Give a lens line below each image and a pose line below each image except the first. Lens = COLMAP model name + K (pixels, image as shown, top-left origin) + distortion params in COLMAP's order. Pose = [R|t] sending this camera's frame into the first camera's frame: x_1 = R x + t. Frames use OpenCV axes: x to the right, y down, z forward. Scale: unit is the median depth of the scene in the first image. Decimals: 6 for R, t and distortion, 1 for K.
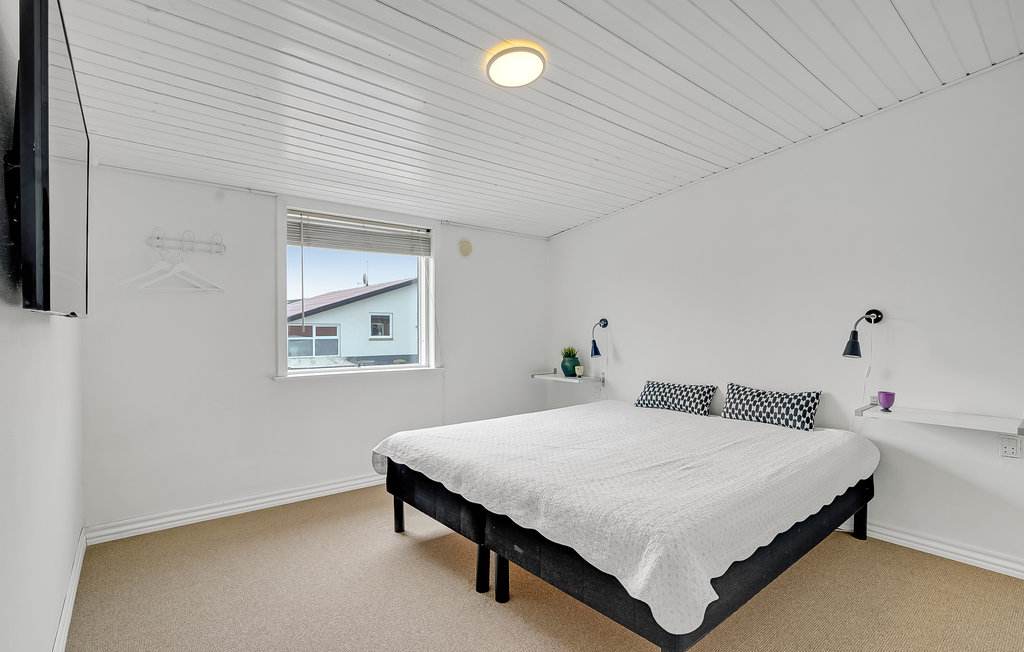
lens RADIAL K [[470.5, 0, 501.6], [0, 470.5, 327.6], [0, 0, 1]] dist [-0.000117, -0.000008]
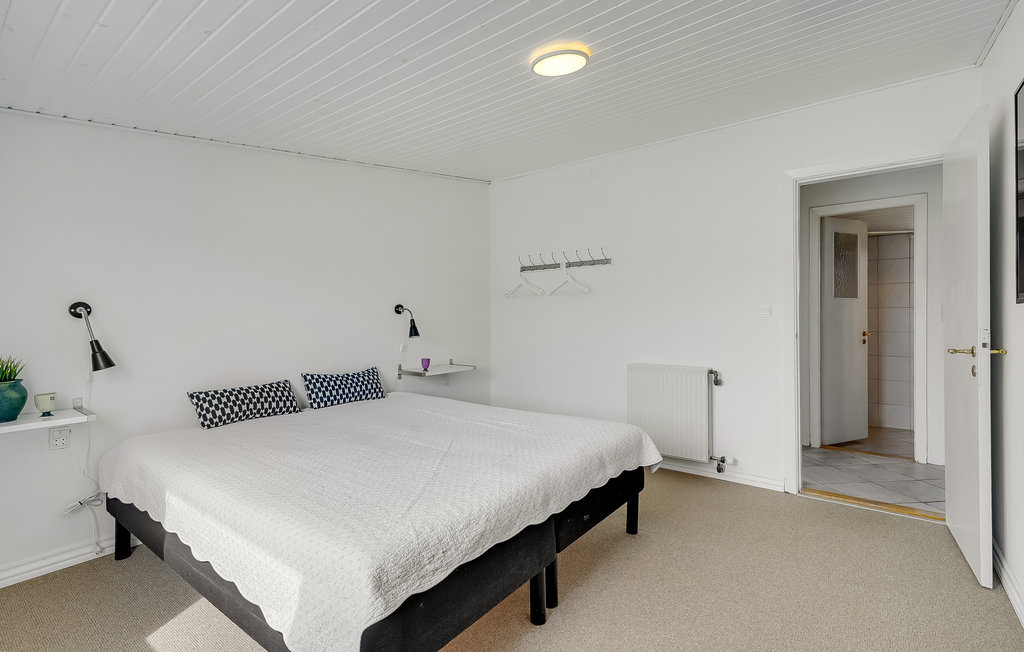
lens RADIAL K [[470.5, 0, 501.6], [0, 470.5, 327.6], [0, 0, 1]] dist [-0.000117, -0.000008]
pose [[-0.223668, 0.001094, 0.974665, -0.736214], [0.005781, 0.999983, 0.000204, 0.037511], [-0.974648, 0.005680, -0.223671, 1.110707]]
